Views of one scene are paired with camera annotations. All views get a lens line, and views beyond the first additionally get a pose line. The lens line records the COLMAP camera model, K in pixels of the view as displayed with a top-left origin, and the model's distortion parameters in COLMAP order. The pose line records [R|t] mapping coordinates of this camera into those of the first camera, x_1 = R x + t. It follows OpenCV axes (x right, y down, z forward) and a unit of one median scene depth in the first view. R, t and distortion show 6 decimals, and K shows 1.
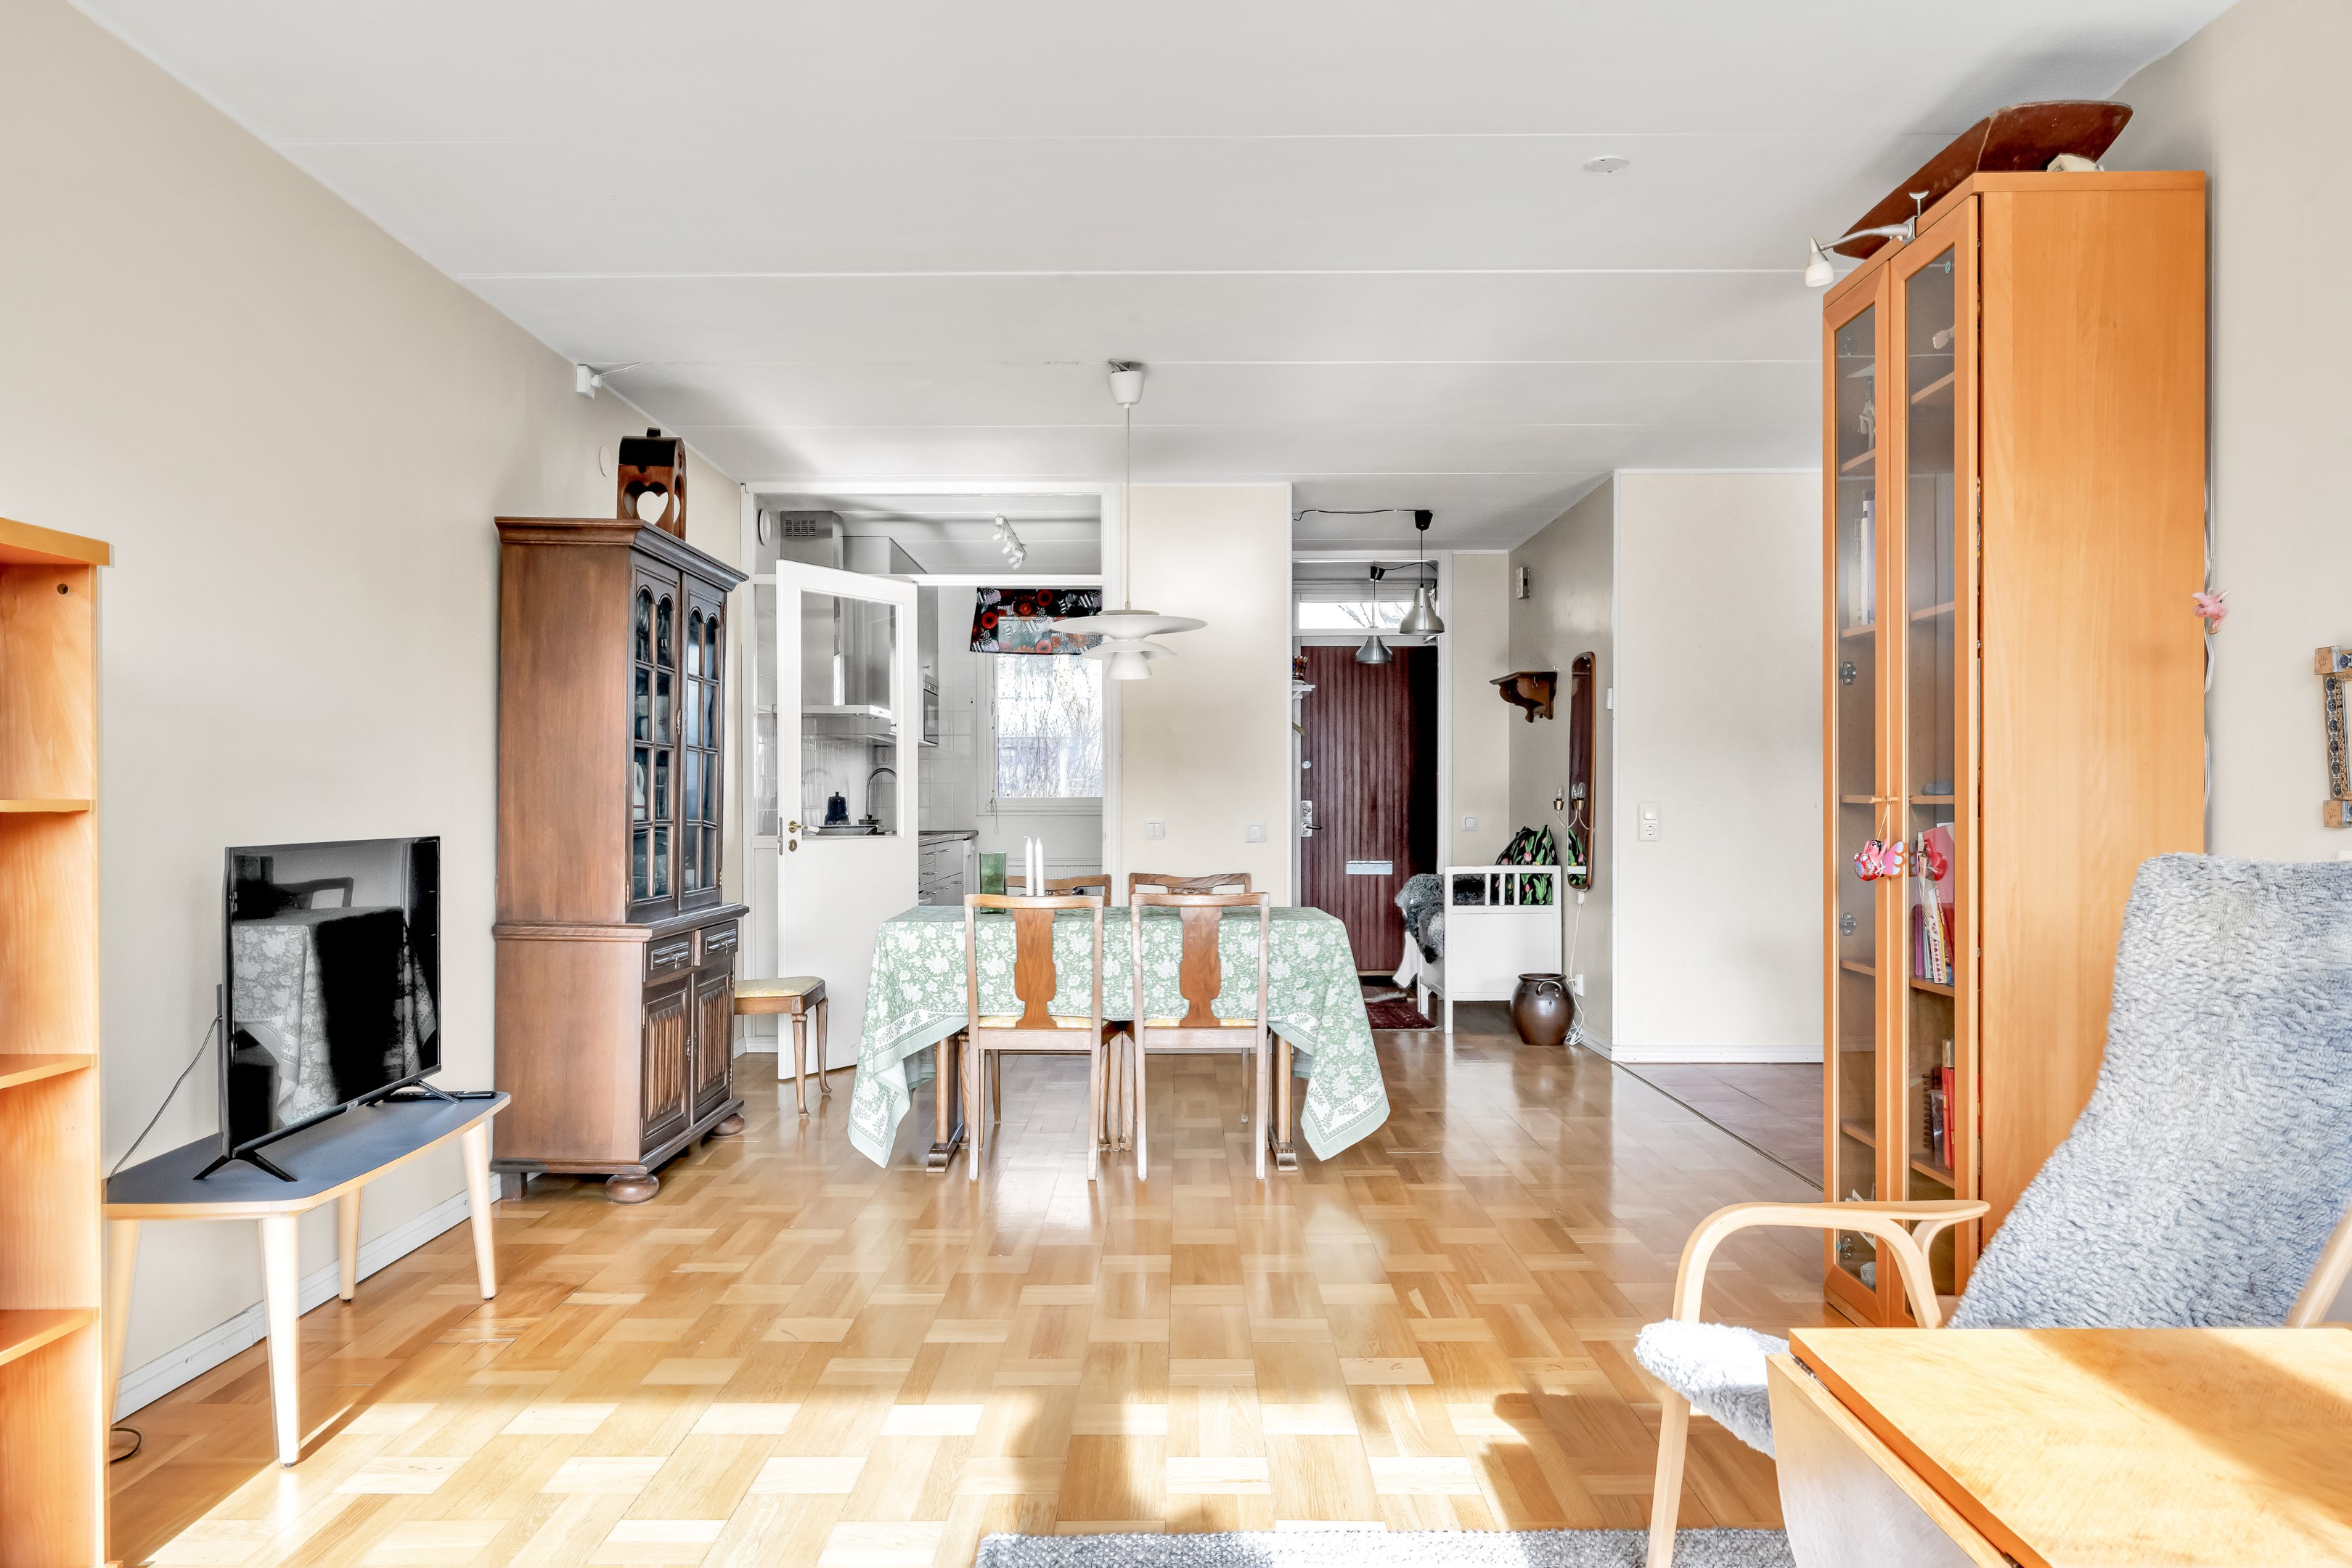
lens RADIAL K [[1592.2, 0, 1180.8], [0, 1592.2, 796.9], [0, 0, 1]] dist [0.000424, -0.000337]
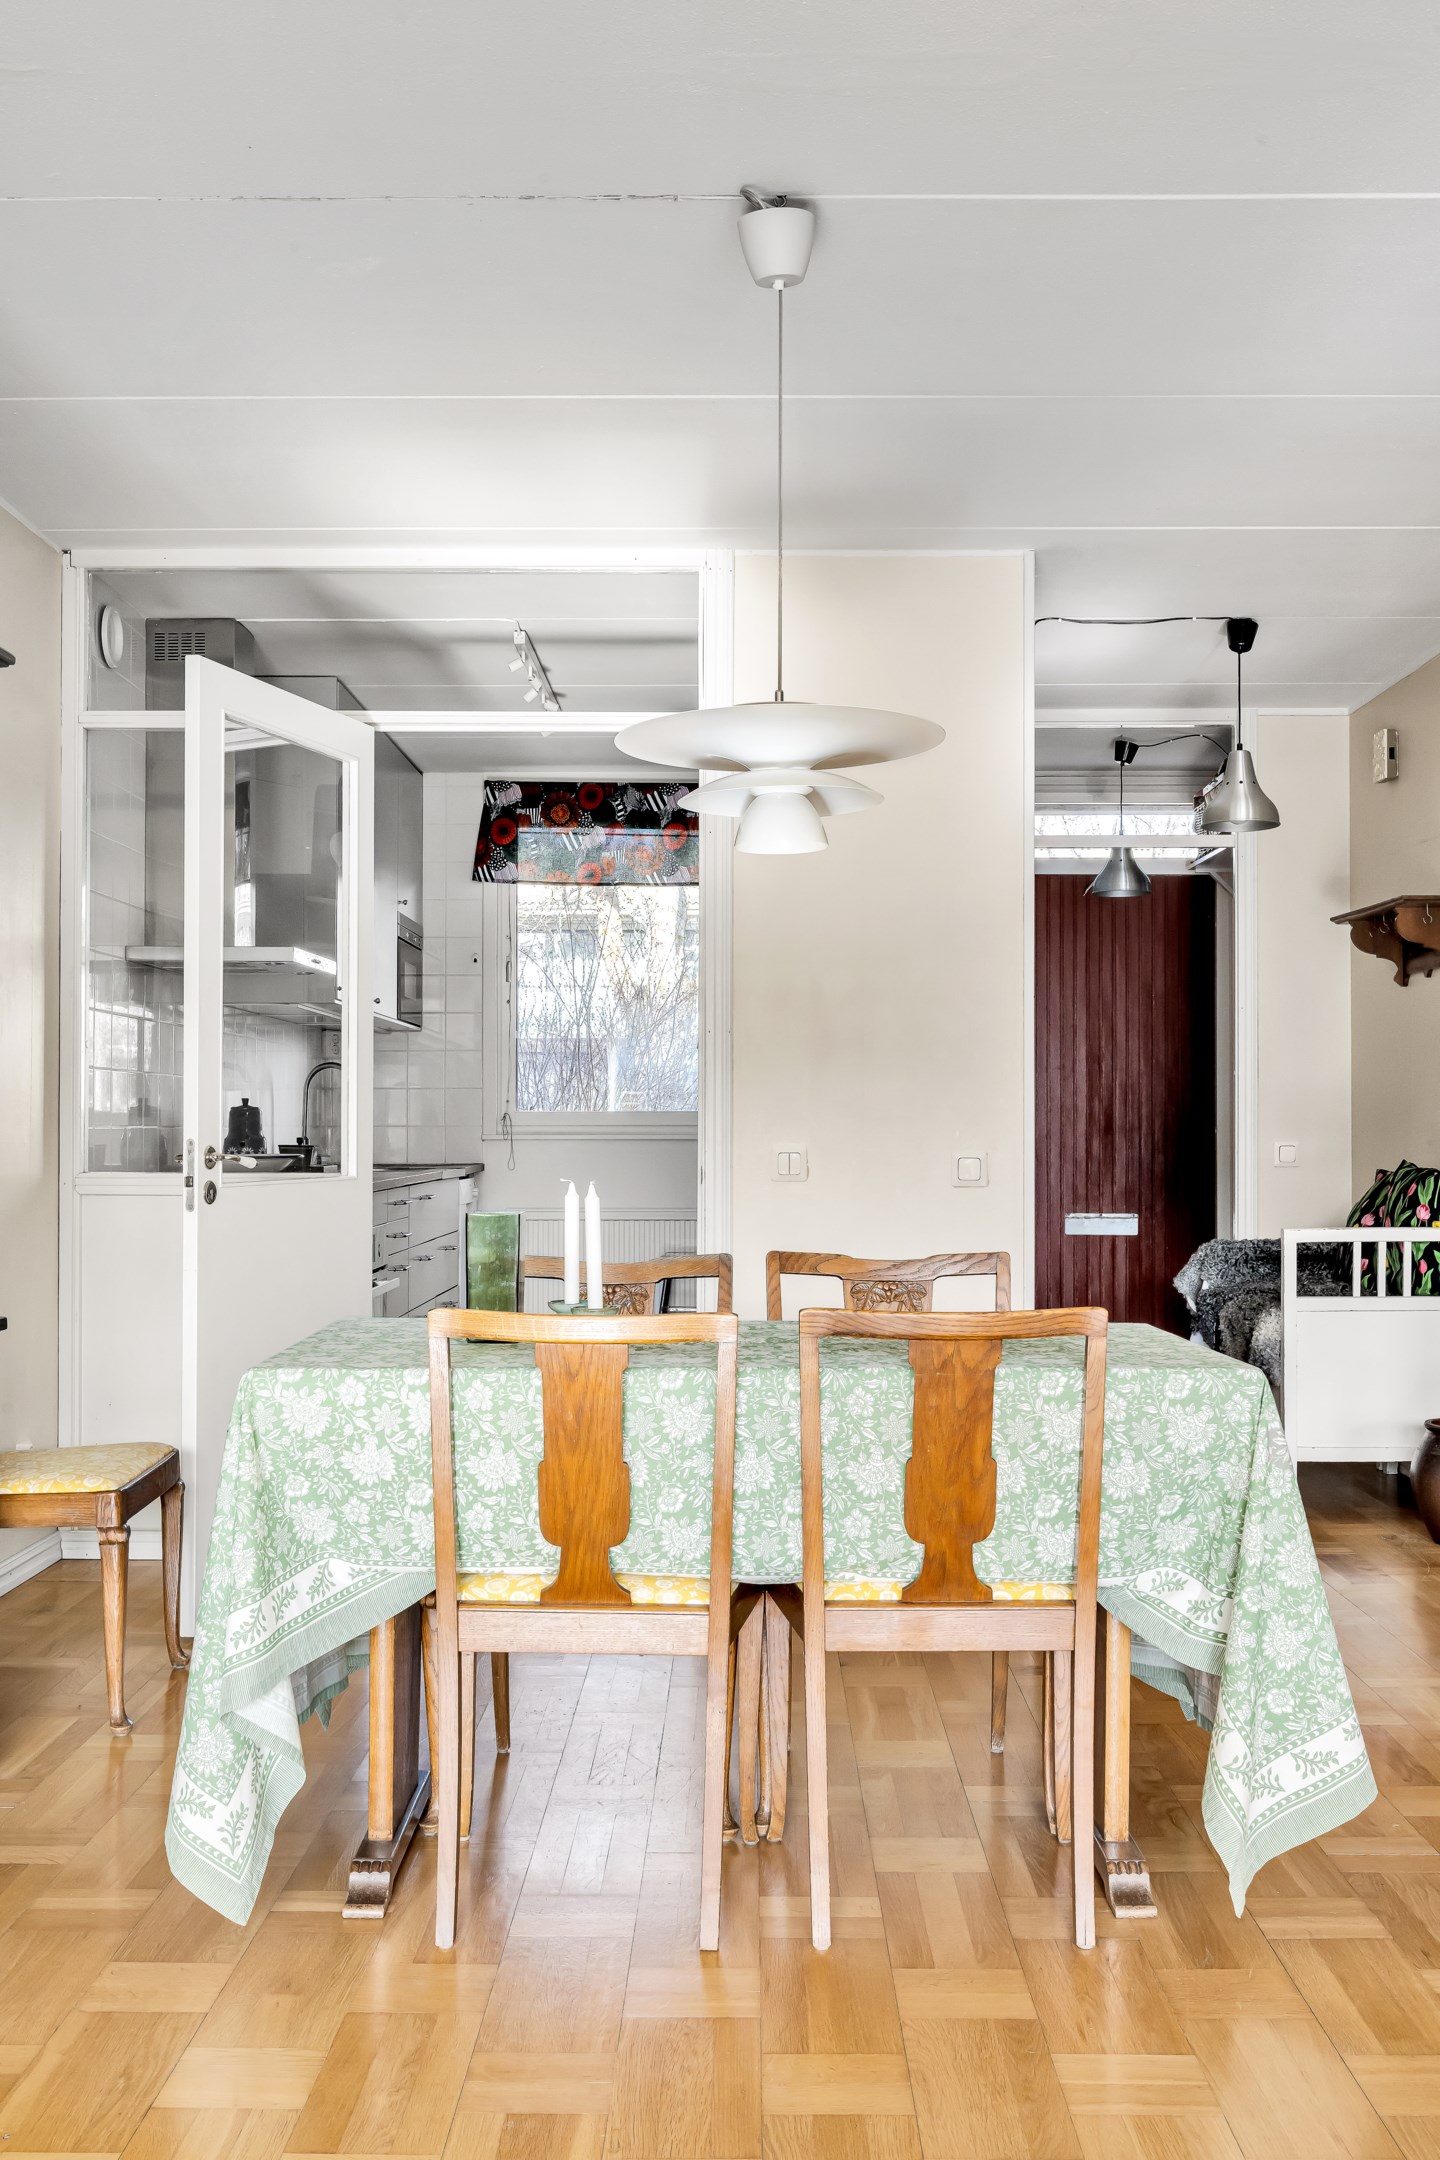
lens RADIAL K [[2060.5, 0, 726.8], [0, 2060.5, 1064.1], [0, 0, 1]] dist [-0.007096, 0.000000]
pose [[0.999884, 0.002849, -0.014932, -0.025541], [-0.003248, 0.999637, -0.026757, 0.004448], [0.014850, 0.026802, 0.999530, 0.247038]]
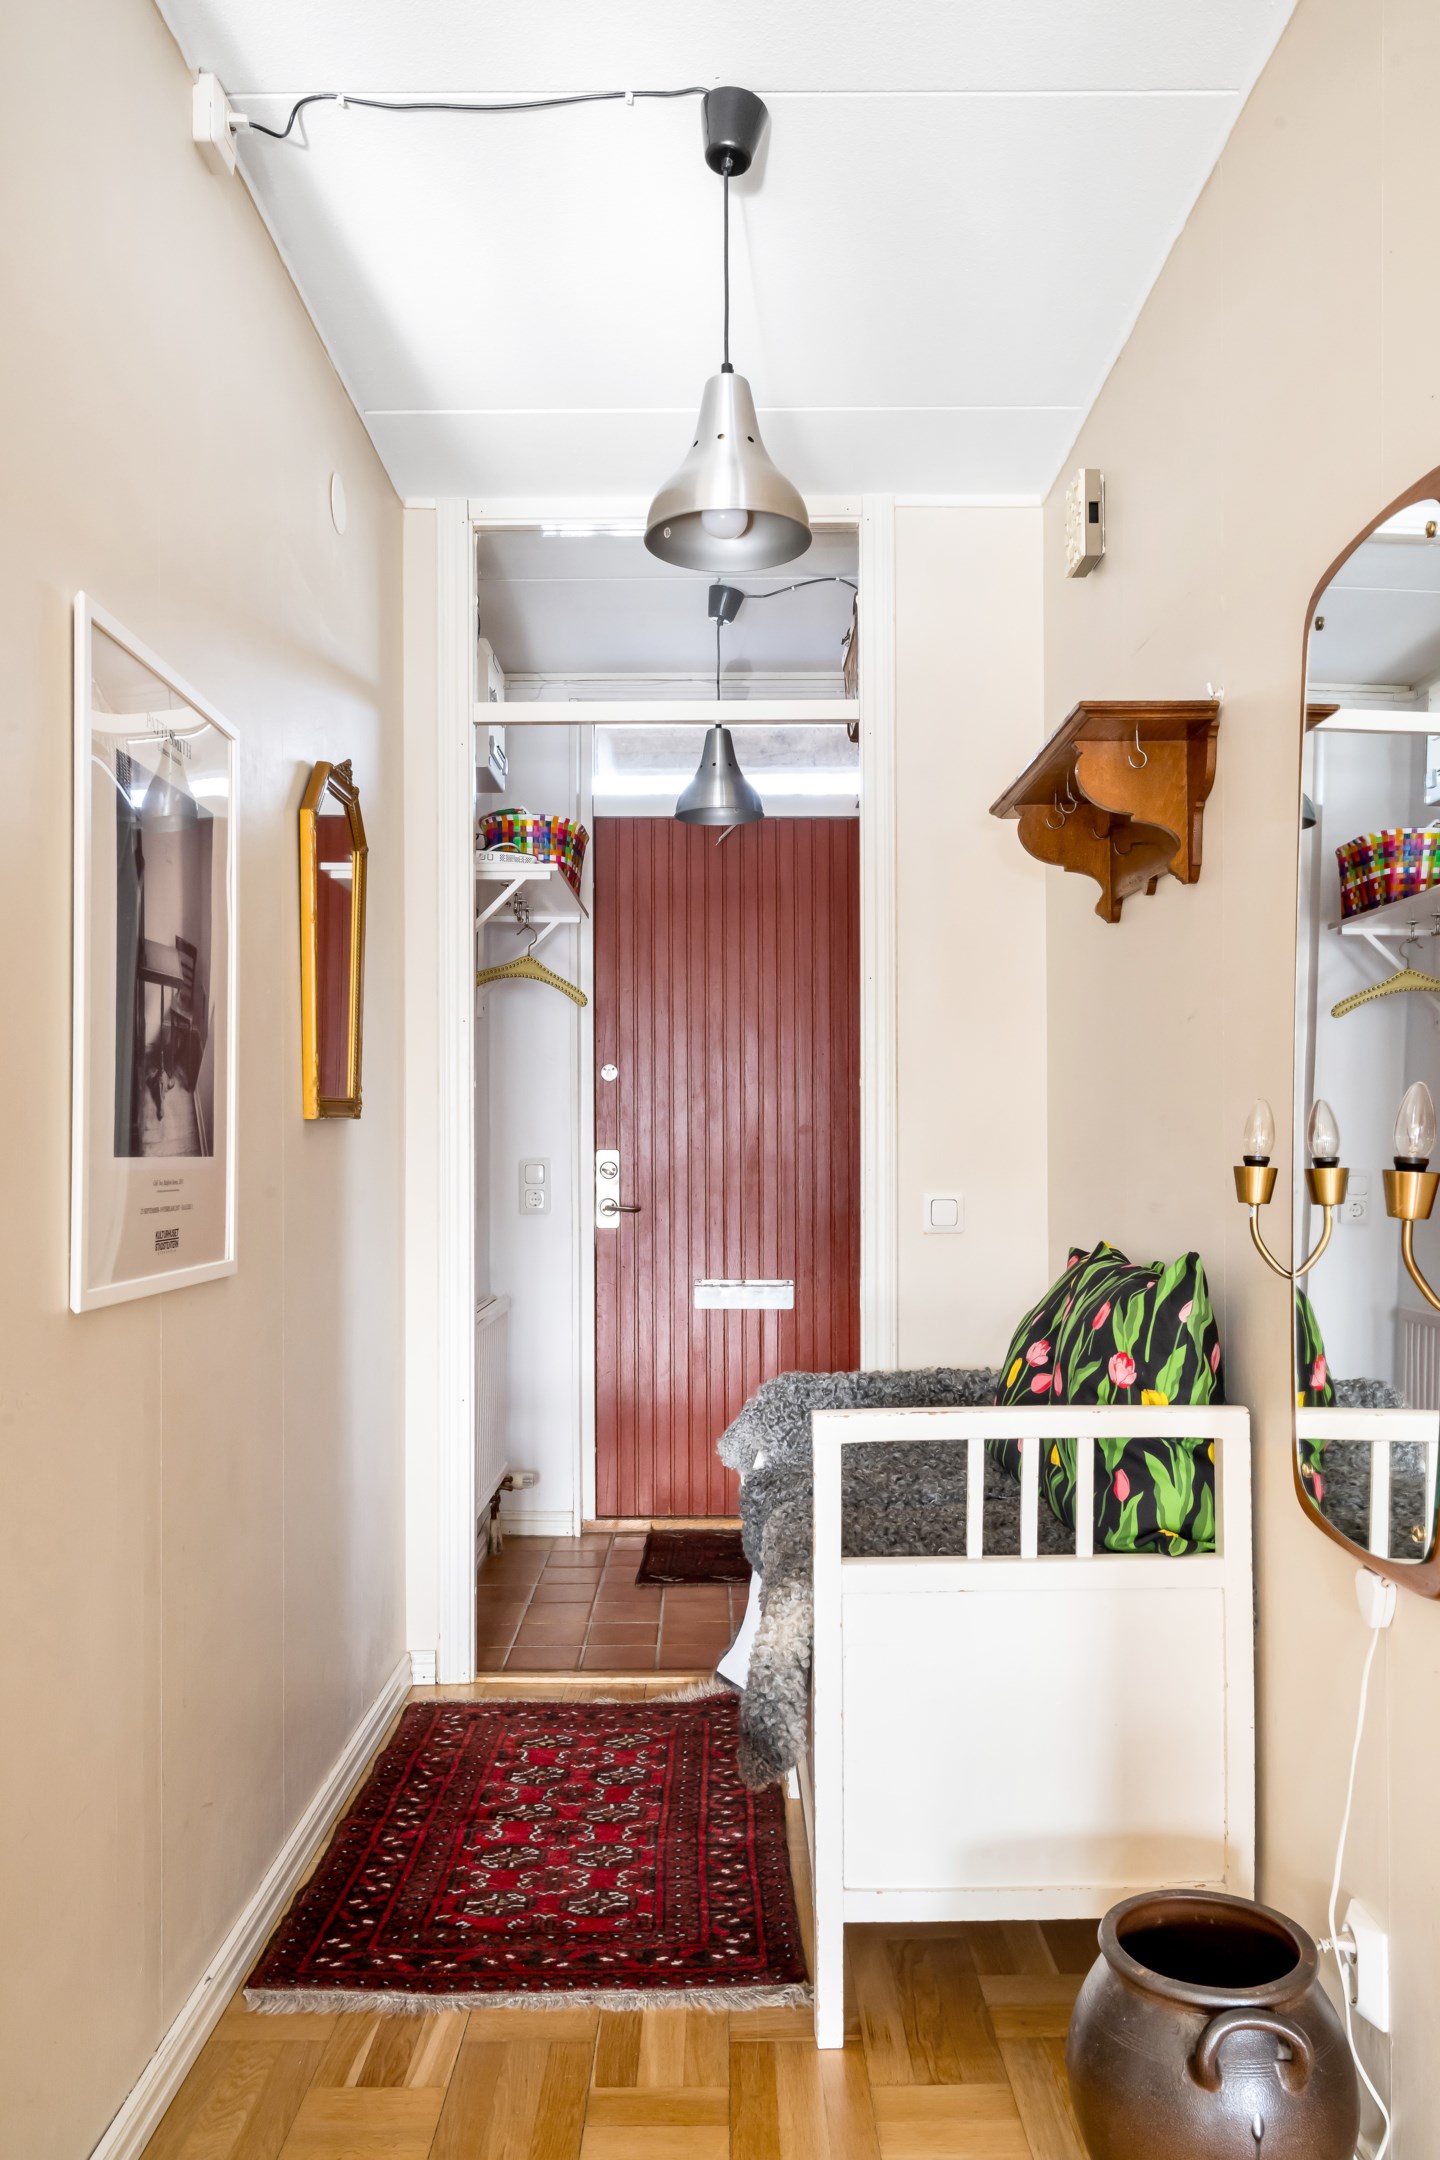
lens RADIAL K [[1608.8, 0, 712.5], [0, 1608.8, 1102.2], [0, 0, 1]] dist [-0.016278, -0.002709]
pose [[0.999995, 0.000392, 0.003289, 0.149086], [-0.000322, 0.999771, -0.021398, -0.002069], [-0.003296, 0.021396, 0.999766, 0.735360]]
